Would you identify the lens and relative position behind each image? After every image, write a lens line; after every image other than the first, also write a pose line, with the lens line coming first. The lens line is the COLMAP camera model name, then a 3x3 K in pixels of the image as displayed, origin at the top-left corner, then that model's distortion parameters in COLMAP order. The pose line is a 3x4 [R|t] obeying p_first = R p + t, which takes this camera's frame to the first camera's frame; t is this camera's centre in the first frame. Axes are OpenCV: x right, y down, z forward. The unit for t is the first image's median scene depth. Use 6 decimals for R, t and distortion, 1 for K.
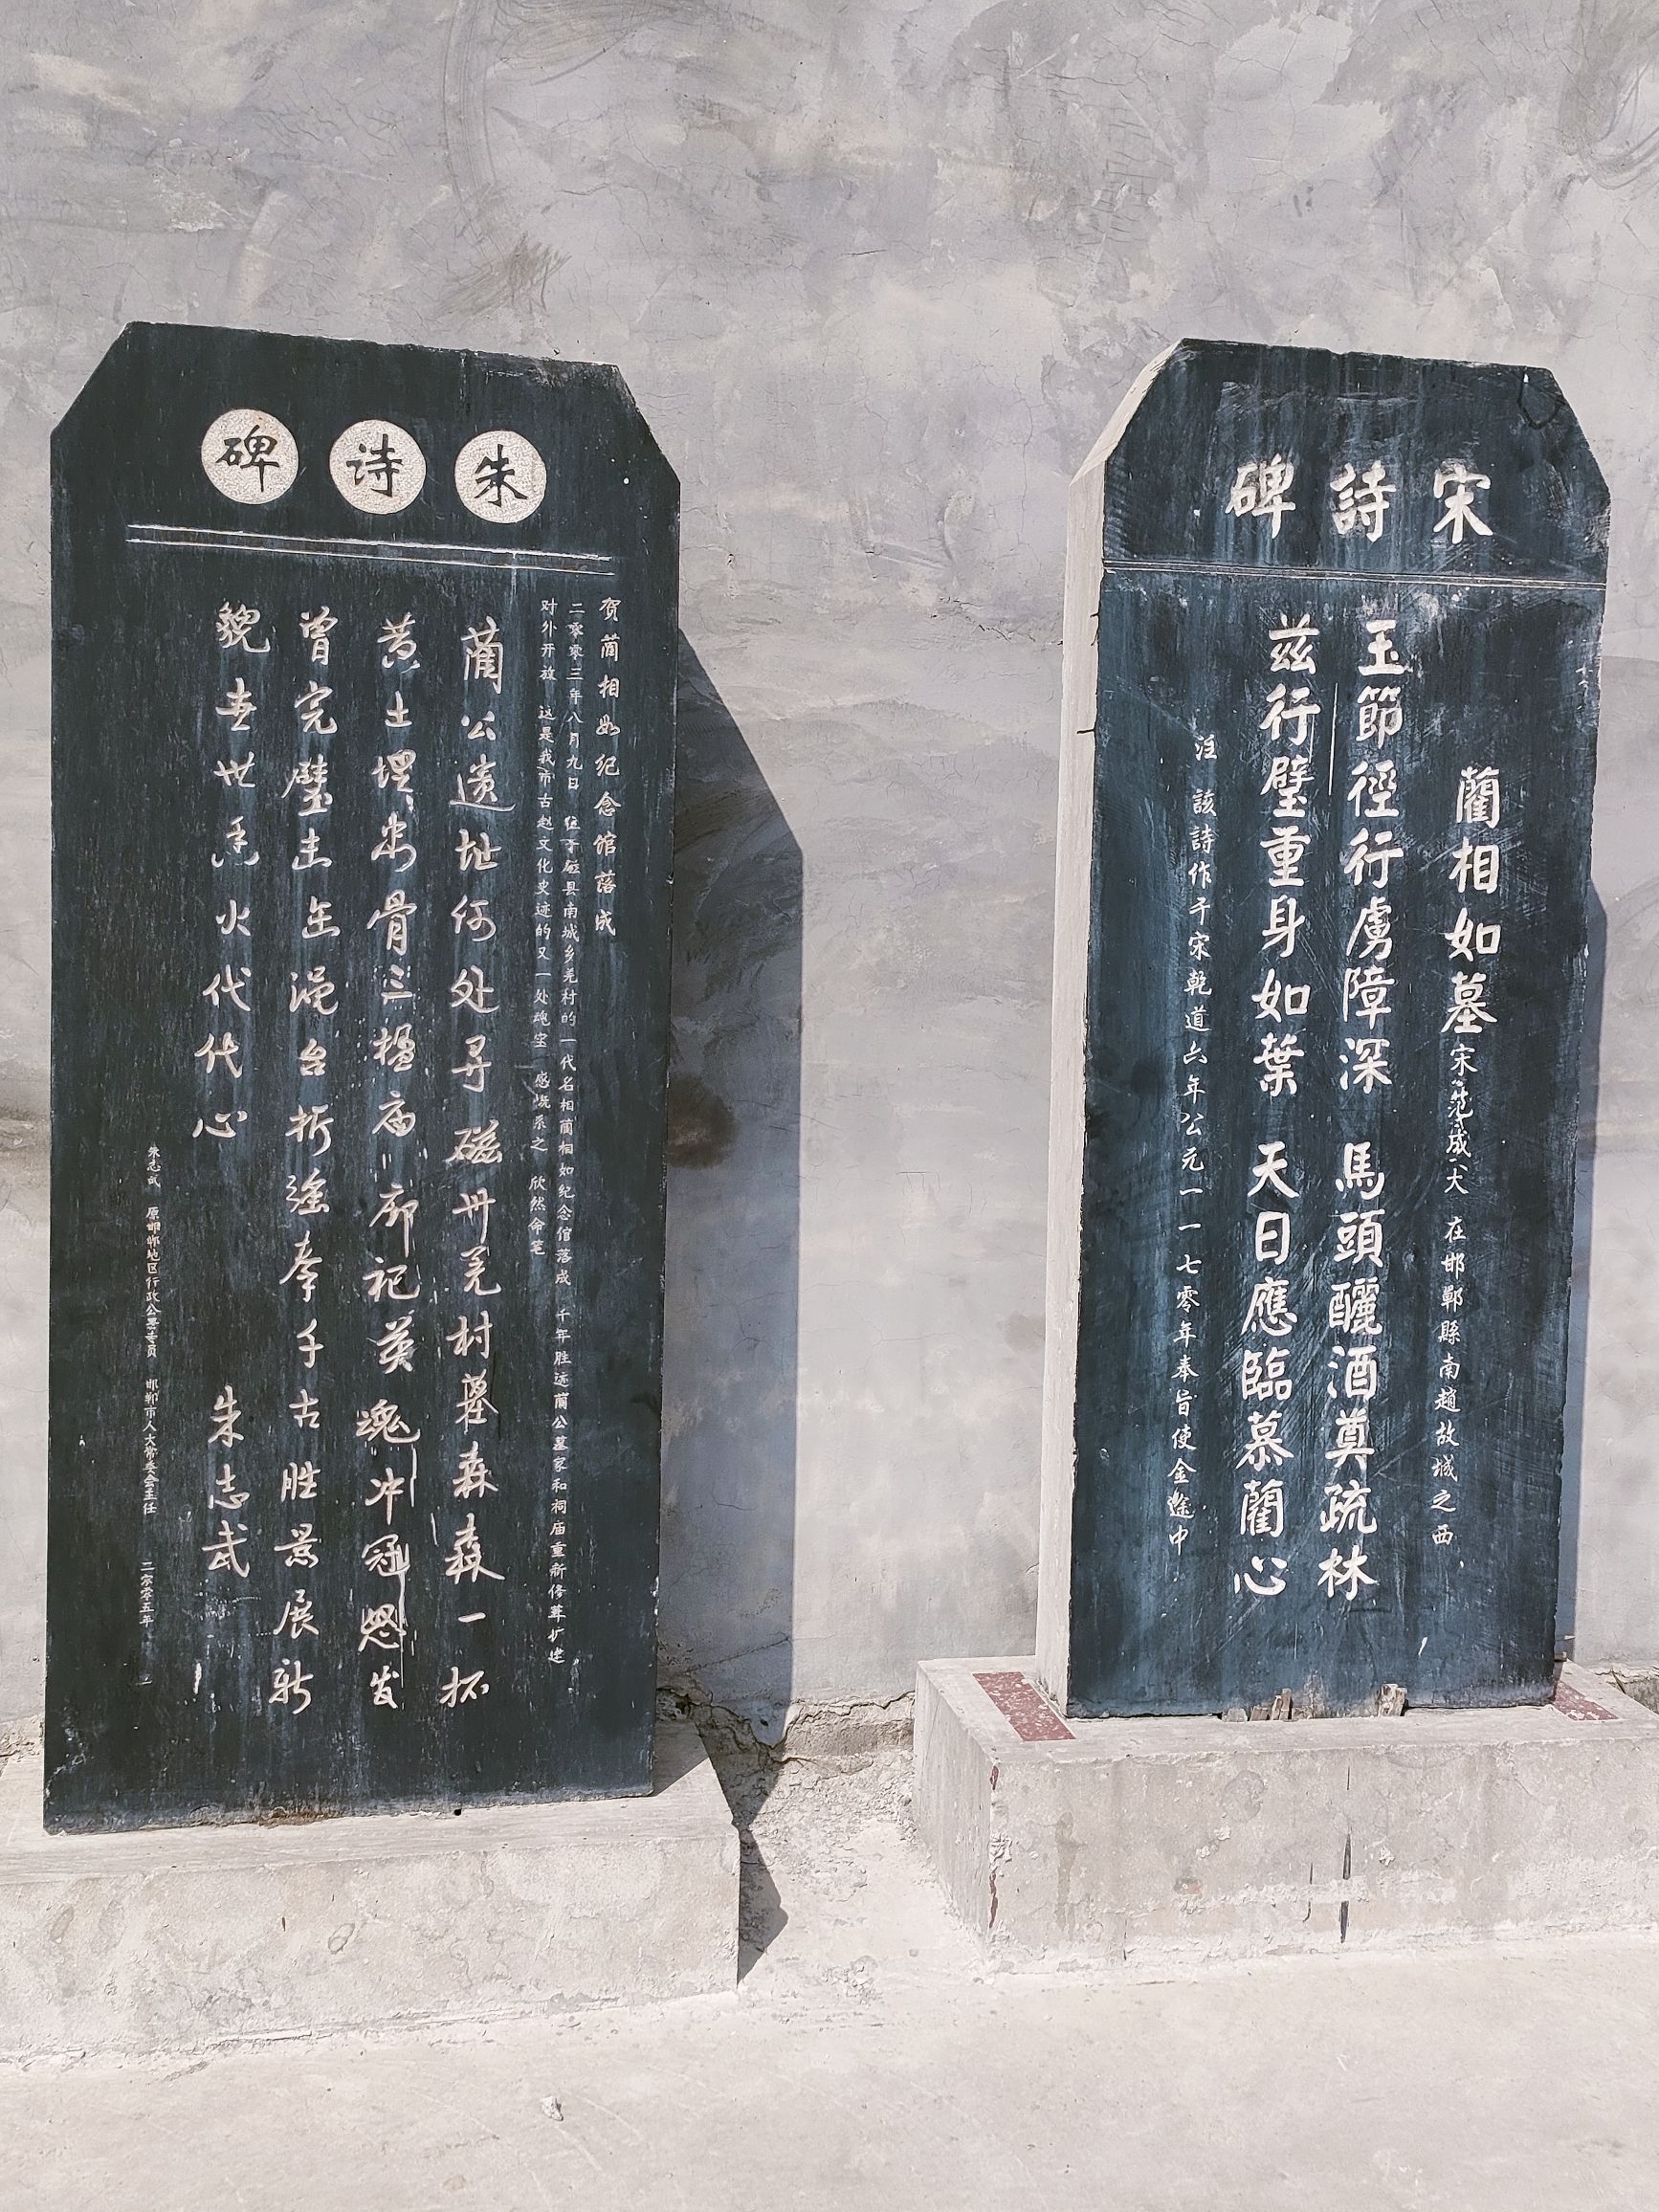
lens RADIAL K [[2169.8, 0, 829.9], [0, 2169.8, 1107.1], [0, 0, 1]] dist [0.044450, 0.000000]
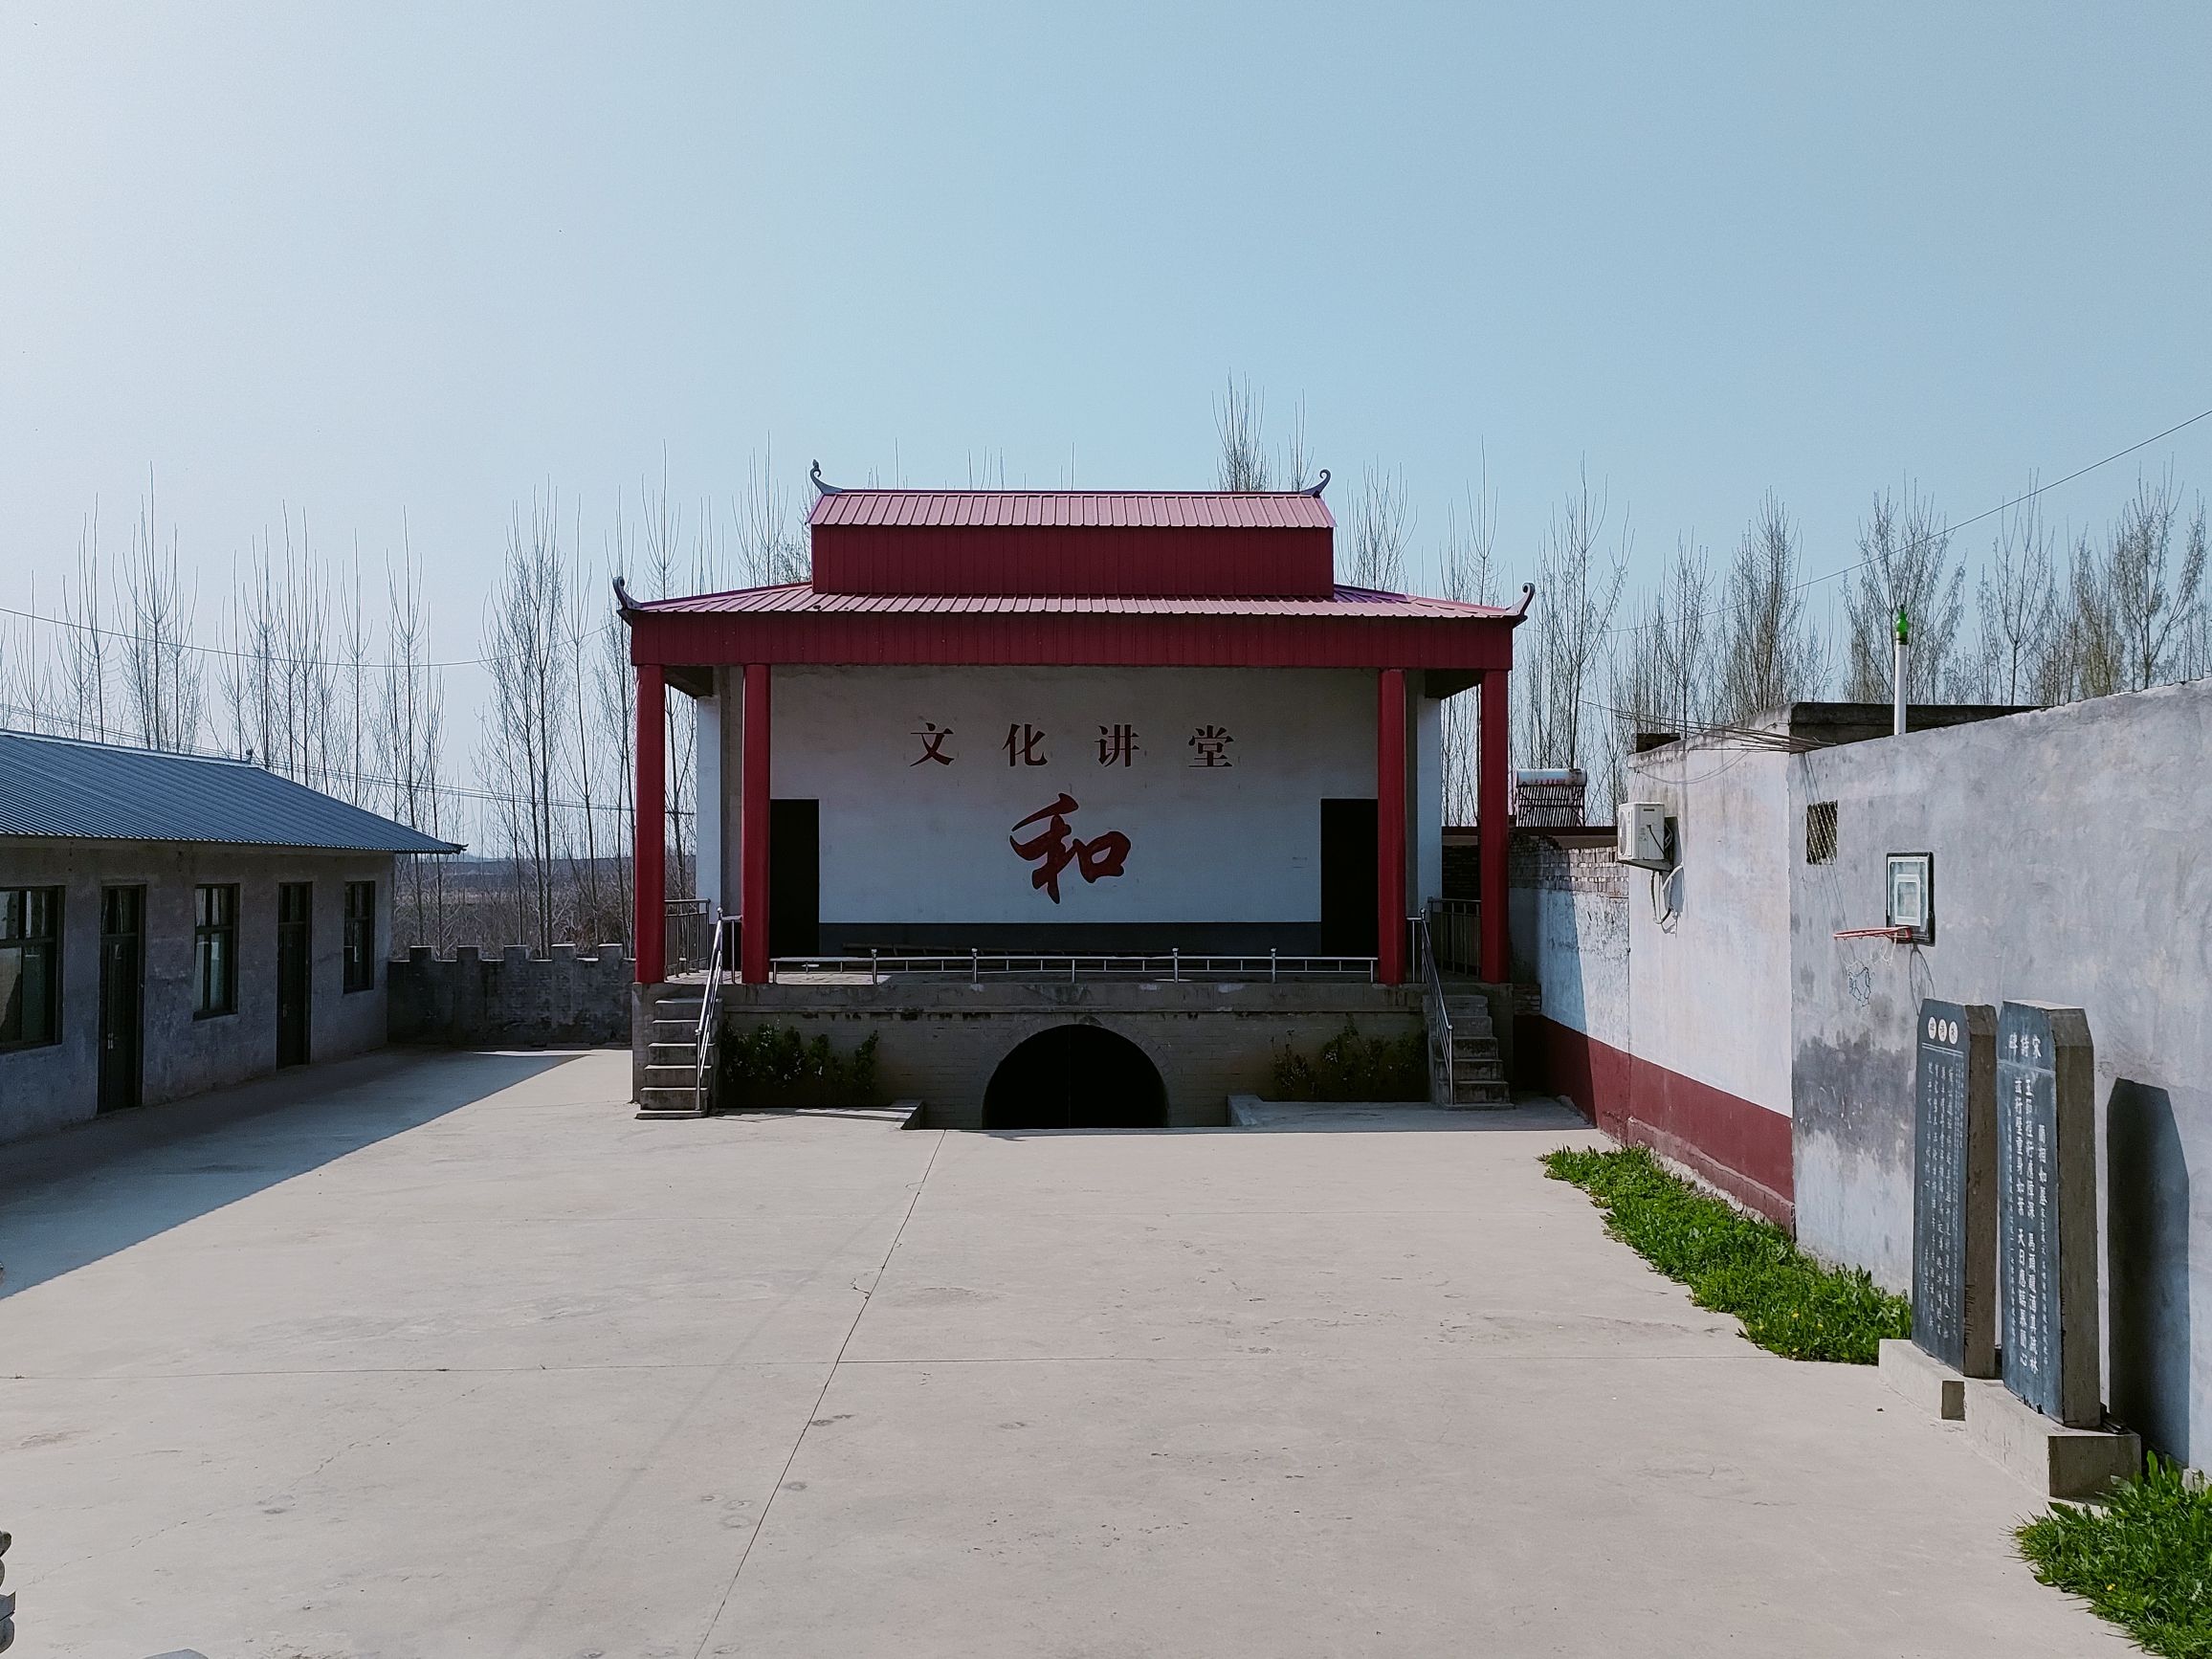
lens RADIAL K [[2169.8, 0, 1106.4], [0, 2169.8, 835.2], [0, 0, 1]] dist [0.044450, 0.000000]
pose [[-0.227734, -0.039705, -0.972913, 3.826206], [-0.080641, 0.996505, -0.021792, -0.400940], [0.970378, 0.073494, -0.230140, 0.341823]]
